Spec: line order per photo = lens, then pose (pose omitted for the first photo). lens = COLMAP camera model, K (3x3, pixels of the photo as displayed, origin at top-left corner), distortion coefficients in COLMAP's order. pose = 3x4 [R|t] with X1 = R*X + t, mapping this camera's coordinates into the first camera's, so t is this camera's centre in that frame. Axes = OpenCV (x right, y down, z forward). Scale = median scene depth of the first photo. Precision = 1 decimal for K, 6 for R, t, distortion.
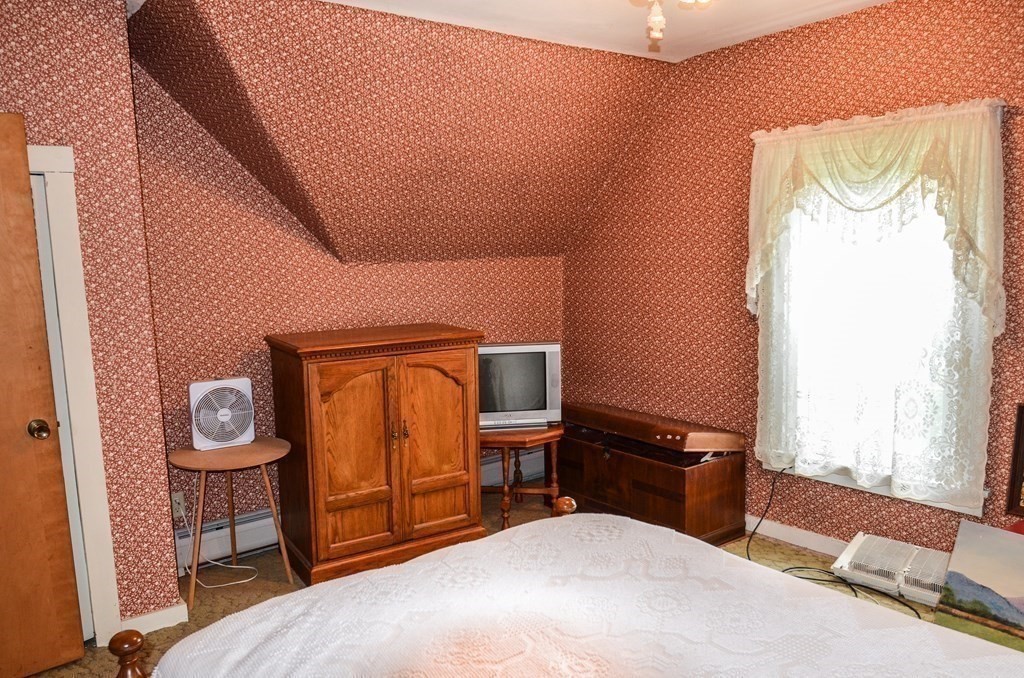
lens RADIAL K [[753.3, 0, 520.5], [0, 753.3, 340.4], [0, 0, 1]] dist [0.014879, -0.050063]
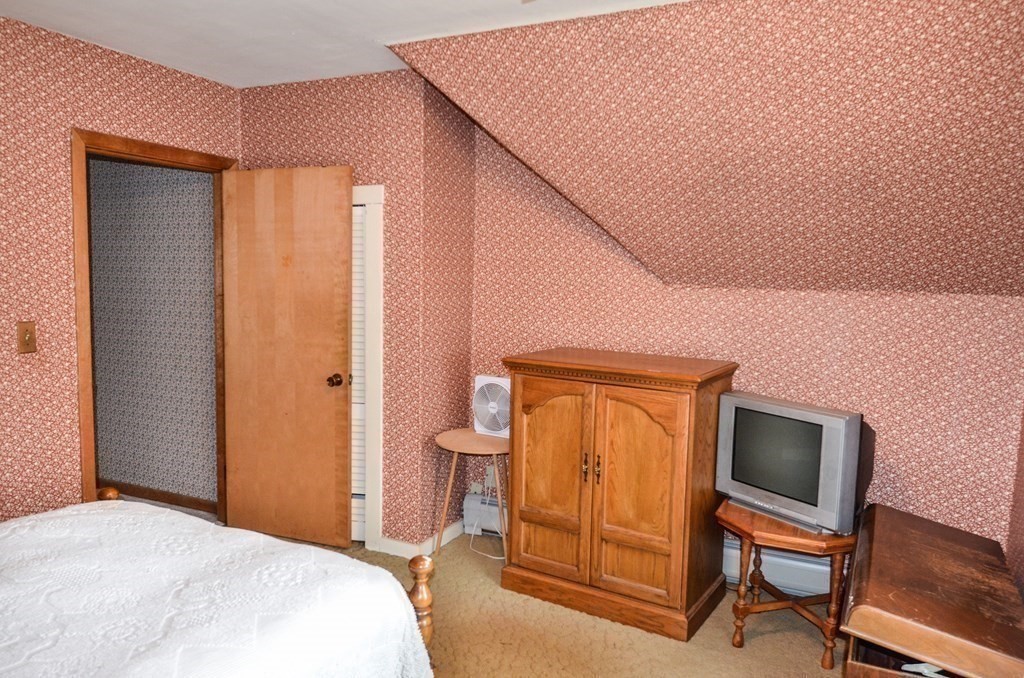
lens RADIAL K [[753.3, 0, 518.7], [0, 753.3, 343.0], [0, 0, 1]] dist [0.014879, -0.050063]
pose [[0.427616, 0.122435, -0.895630, 0.626326], [-0.144956, 0.987251, 0.065752, -0.077334], [0.892262, 0.101710, 0.439912, 0.510470]]
